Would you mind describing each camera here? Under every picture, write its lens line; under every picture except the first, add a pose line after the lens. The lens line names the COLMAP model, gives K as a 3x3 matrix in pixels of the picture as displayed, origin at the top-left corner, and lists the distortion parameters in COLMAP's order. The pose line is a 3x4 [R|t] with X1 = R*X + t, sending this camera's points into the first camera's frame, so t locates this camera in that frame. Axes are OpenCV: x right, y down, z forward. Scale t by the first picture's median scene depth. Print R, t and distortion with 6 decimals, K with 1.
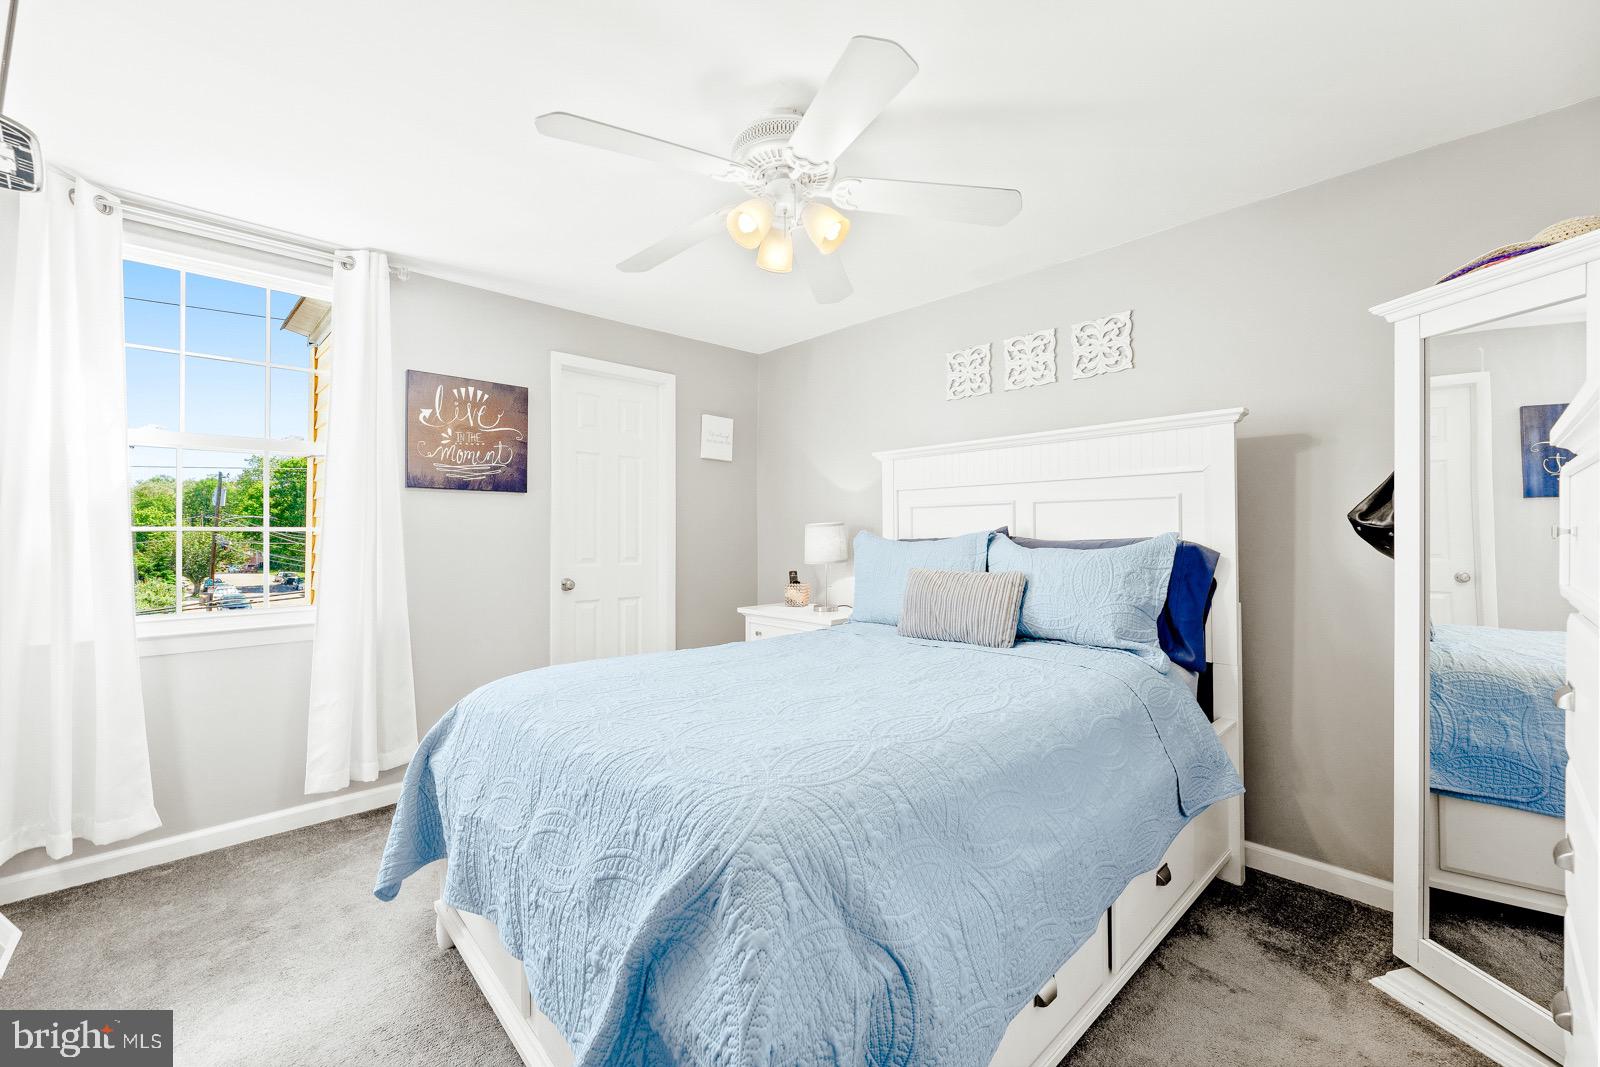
lens RADIAL K [[653.3, 0, 803.9], [0, 653.3, 529.1], [0, 0, 1]] dist [0.000142, 0.000045]
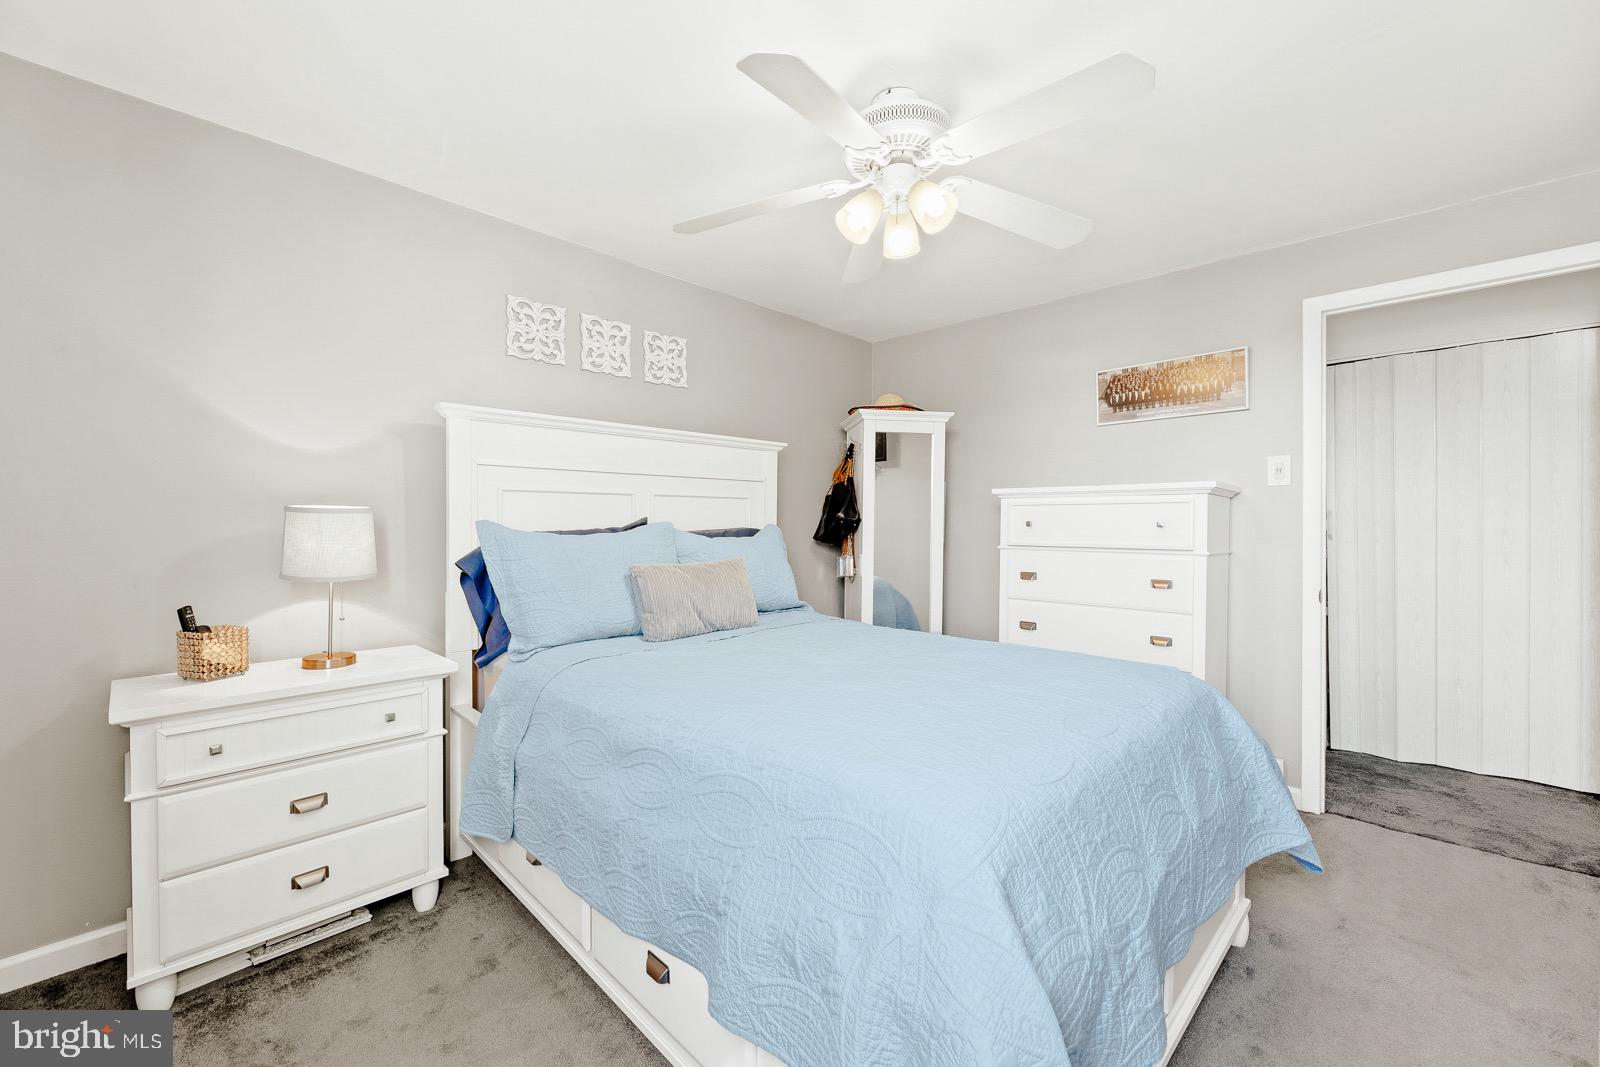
lens RADIAL K [[653.3, 0, 803.9], [0, 653.3, 529.1], [0, 0, 1]] dist [0.000142, 0.000045]
pose [[-0.044525, -0.015270, 0.998892, -0.634953], [-0.014124, 0.999793, 0.014654, -0.003768], [-0.998908, -0.013456, -0.044732, 0.732031]]
